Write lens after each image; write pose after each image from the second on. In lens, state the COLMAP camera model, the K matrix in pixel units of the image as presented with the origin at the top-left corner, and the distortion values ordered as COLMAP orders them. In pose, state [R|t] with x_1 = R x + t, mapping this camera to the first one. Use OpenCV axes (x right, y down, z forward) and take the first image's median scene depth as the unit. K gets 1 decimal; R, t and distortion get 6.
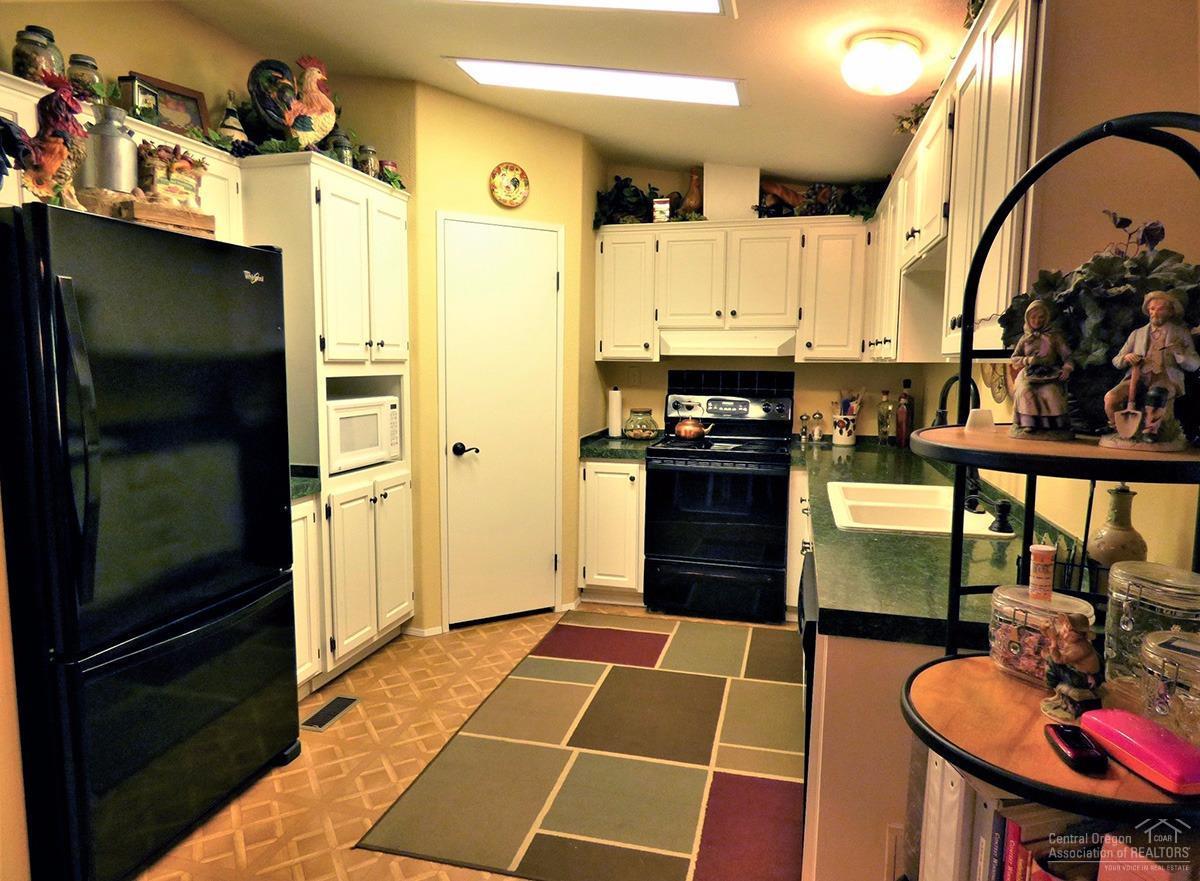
lens RADIAL K [[737.1, 0, 600.0], [0, 737.1, 440.5], [0, 0, 1]] dist [-0.000093, -0.000490]
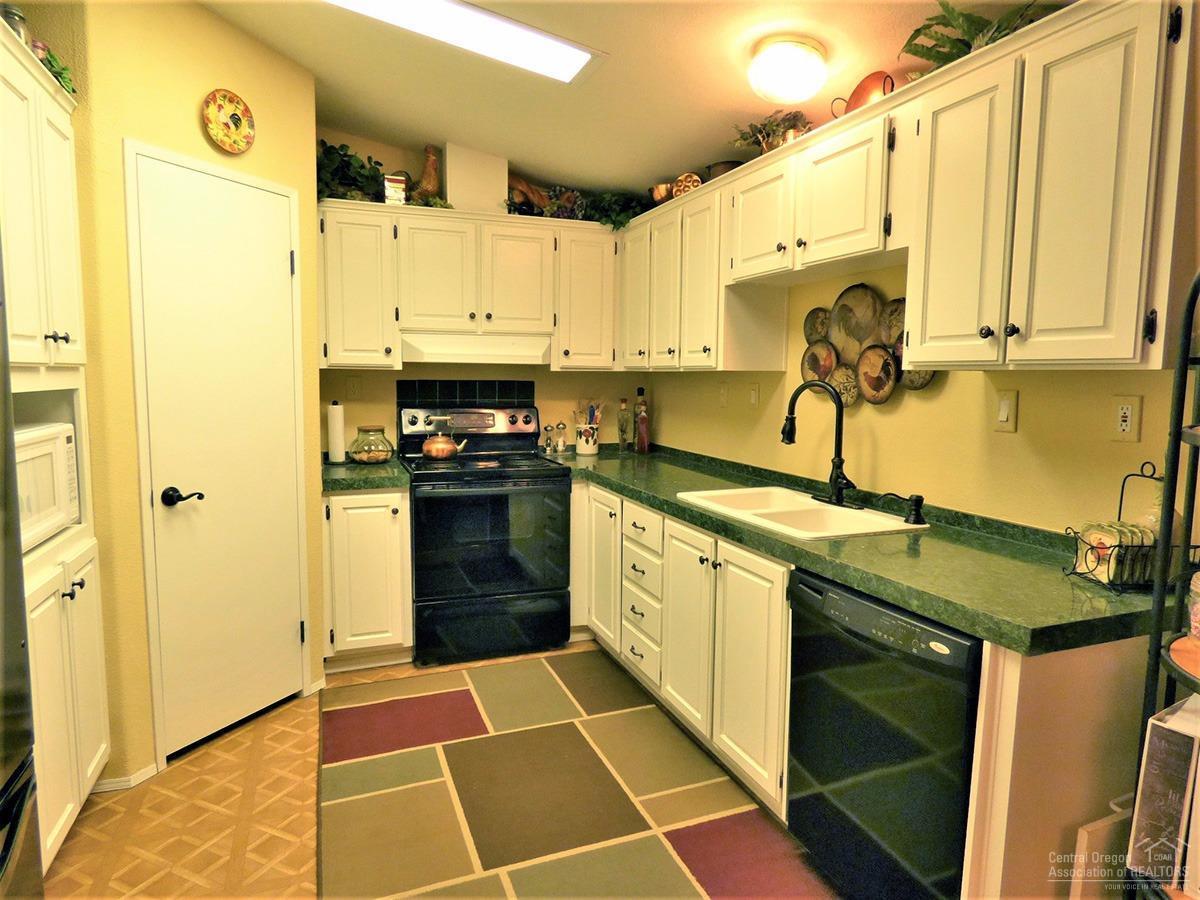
lens RADIAL K [[724.8, 0, 603.1], [0, 724.8, 446.0], [0, 0, 1]] dist [-0.000379, -0.000799]
pose [[0.806449, -0.058118, 0.588440, -0.241035], [0.061093, 0.998022, 0.014843, -0.019034], [-0.588139, 0.023980, 0.808404, 0.206769]]
